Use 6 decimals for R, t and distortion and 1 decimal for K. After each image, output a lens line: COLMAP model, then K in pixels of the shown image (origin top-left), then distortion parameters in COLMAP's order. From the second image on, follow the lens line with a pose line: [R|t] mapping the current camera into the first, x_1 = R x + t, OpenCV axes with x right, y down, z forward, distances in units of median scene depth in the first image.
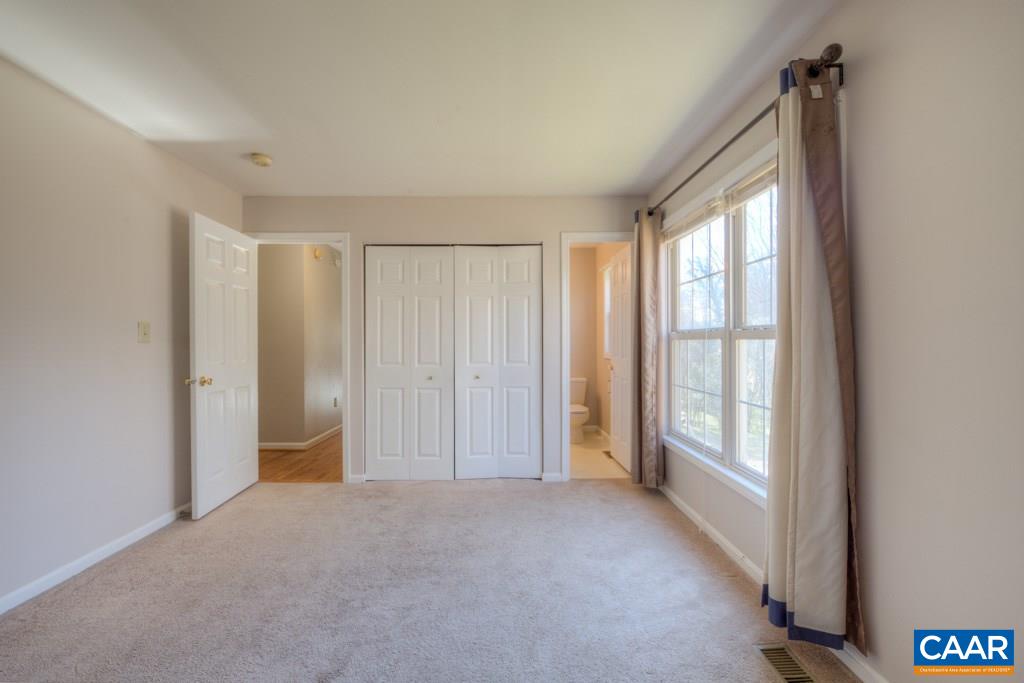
lens RADIAL K [[412.4, 0, 508.6], [0, 412.4, 343.2], [0, 0, 1]] dist [-0.010403, 0.000231]
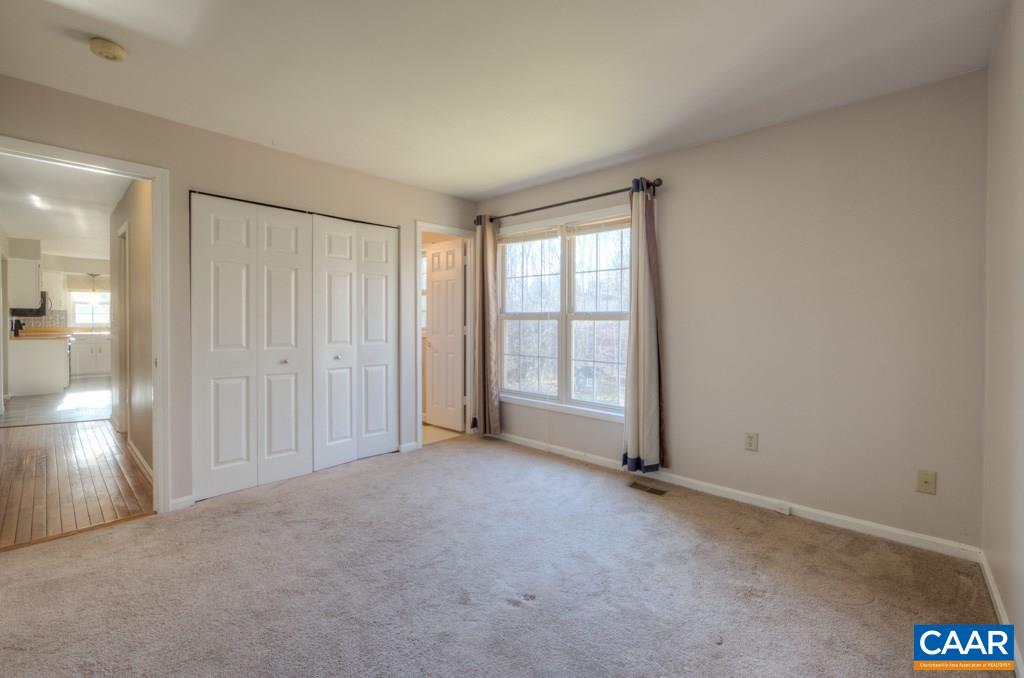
lens RADIAL K [[447.2, 0, 526.3], [0, 447.2, 325.7], [0, 0, 1]] dist [-0.002179, -0.000248]
pose [[0.666948, -0.002181, 0.745101, -0.615969], [-0.003284, 0.999977, 0.005866, 0.001676], [-0.745097, -0.006360, 0.666926, -0.004343]]
